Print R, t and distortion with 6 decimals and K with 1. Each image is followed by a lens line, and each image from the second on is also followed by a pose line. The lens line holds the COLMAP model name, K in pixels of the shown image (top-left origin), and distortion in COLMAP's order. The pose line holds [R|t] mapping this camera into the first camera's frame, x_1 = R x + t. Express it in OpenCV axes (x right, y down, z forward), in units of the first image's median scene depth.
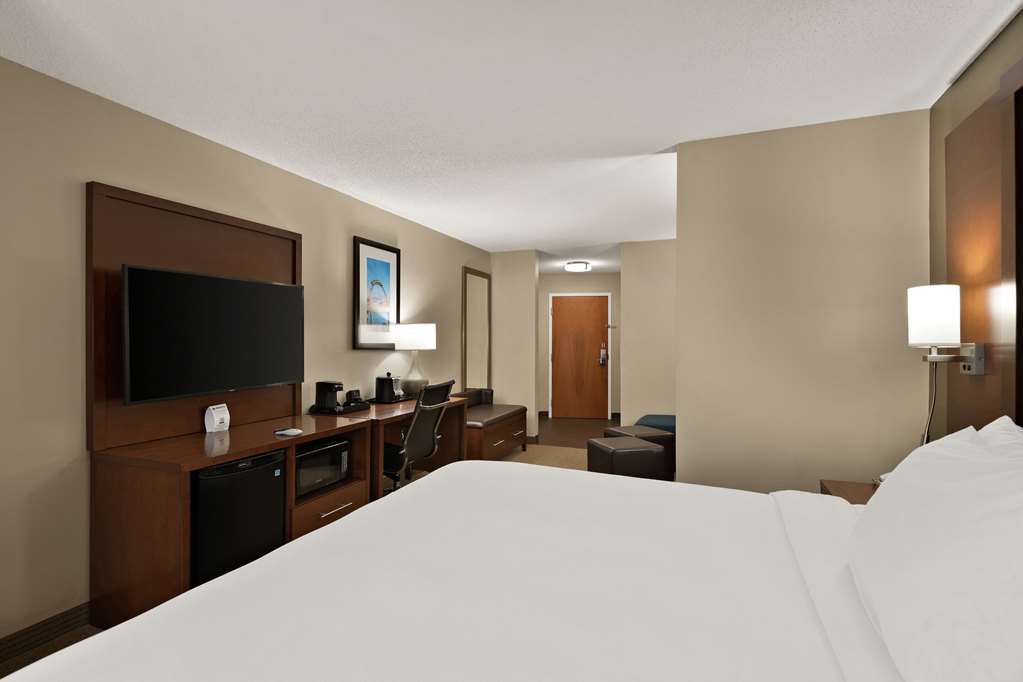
lens RADIAL K [[504.3, 0, 517.2], [0, 504.3, 334.1], [0, 0, 1]] dist [0.002757, -0.009324]
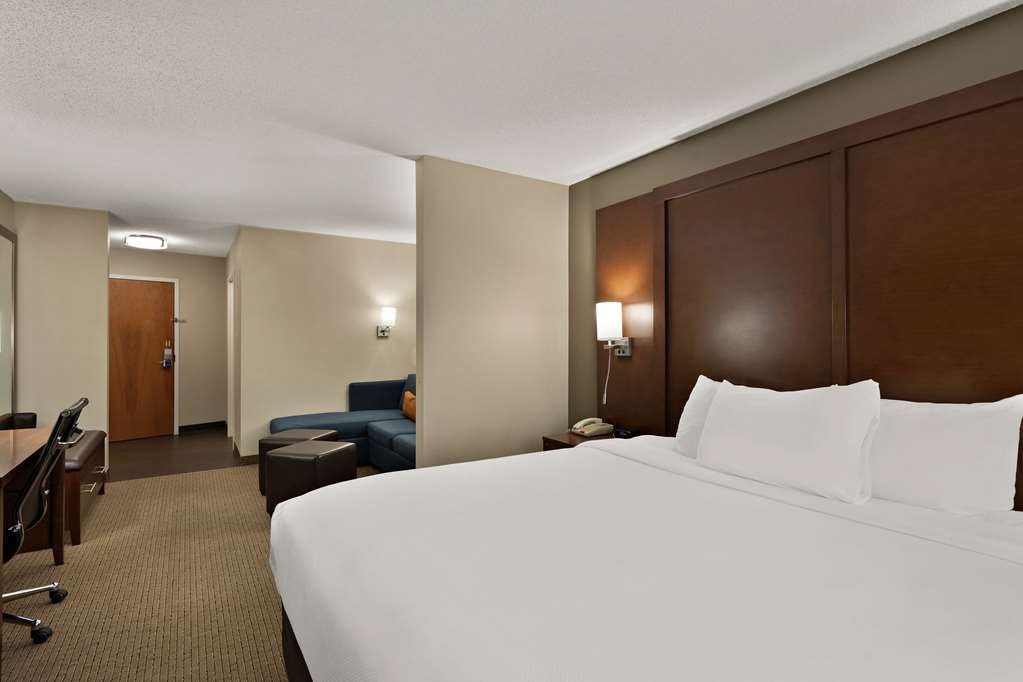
lens RADIAL K [[504.3, 0, 517.2], [0, 504.3, 334.1], [0, 0, 1]] dist [0.002757, -0.009324]
pose [[0.552035, 0.002634, 0.833817, -0.211802], [-0.006945, 0.999975, 0.001439, 0.002092], [-0.833792, -0.006586, 0.552040, 0.105710]]
